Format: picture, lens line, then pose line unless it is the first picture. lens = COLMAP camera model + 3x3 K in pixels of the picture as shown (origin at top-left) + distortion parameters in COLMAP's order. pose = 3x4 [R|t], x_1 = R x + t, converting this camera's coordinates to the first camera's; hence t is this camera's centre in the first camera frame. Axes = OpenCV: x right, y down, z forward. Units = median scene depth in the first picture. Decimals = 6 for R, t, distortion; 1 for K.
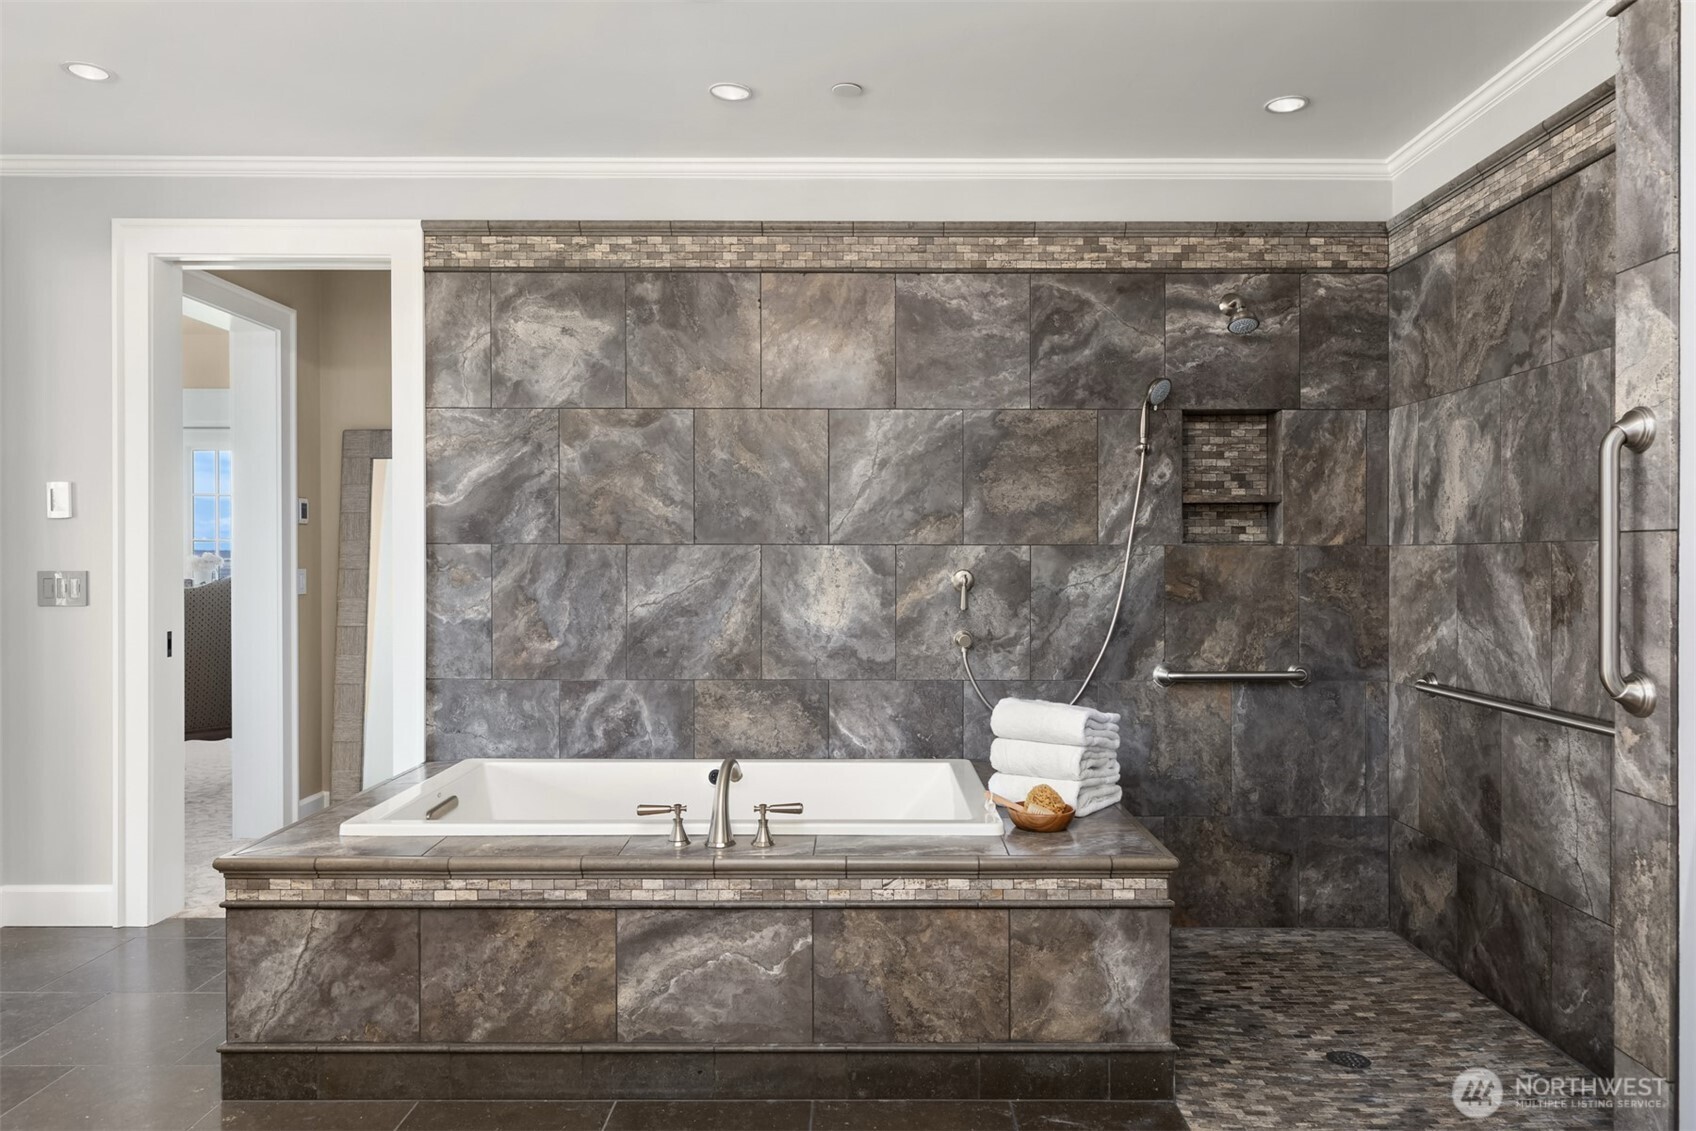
lens RADIAL K [[1121.0, 0, 848.9], [0, 1121.0, 558.1], [0, 0, 1]] dist [0.002832, 0.001008]
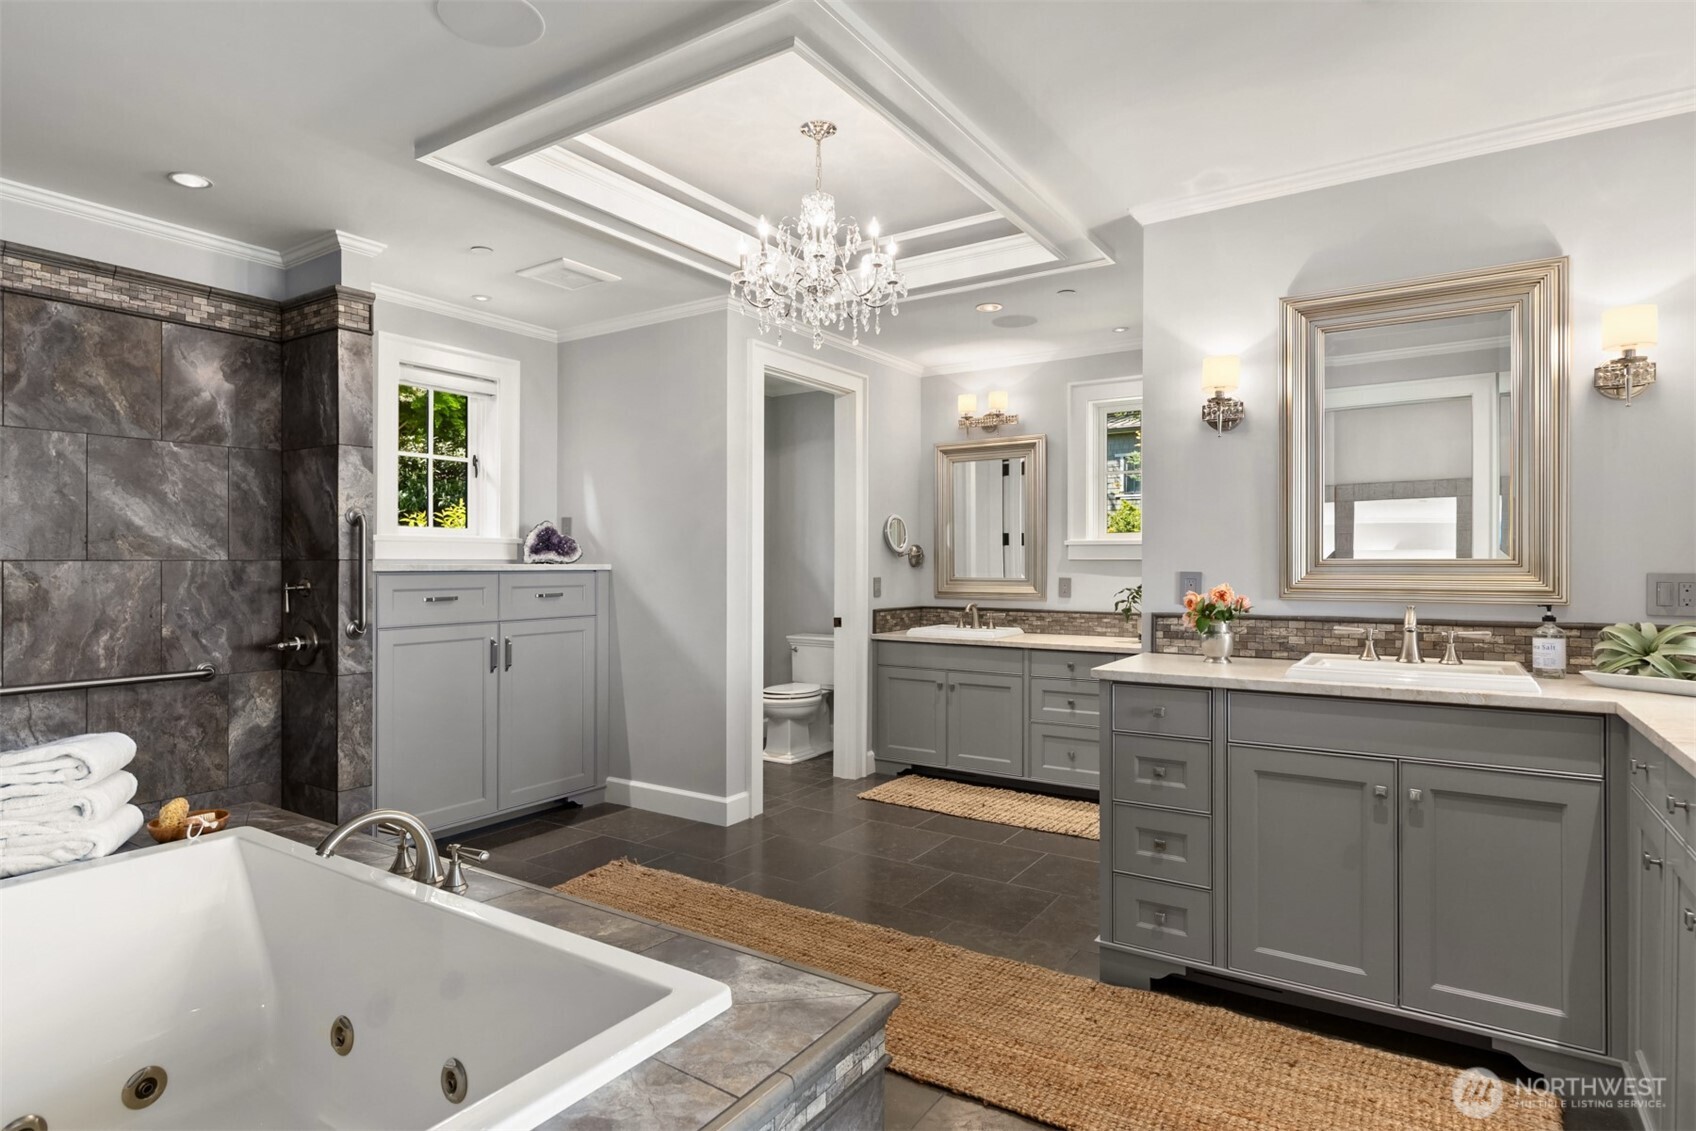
lens RADIAL K [[920.1, 0, 846.1], [0, 920.1, 569.4], [0, 0, 1]] dist [0.000322, 0.000023]
pose [[-0.839541, 0.008335, 0.543232, -1.155084], [0.005668, 0.999962, -0.006583, 0.013490], [-0.543266, -0.002447, -0.839557, 1.989573]]
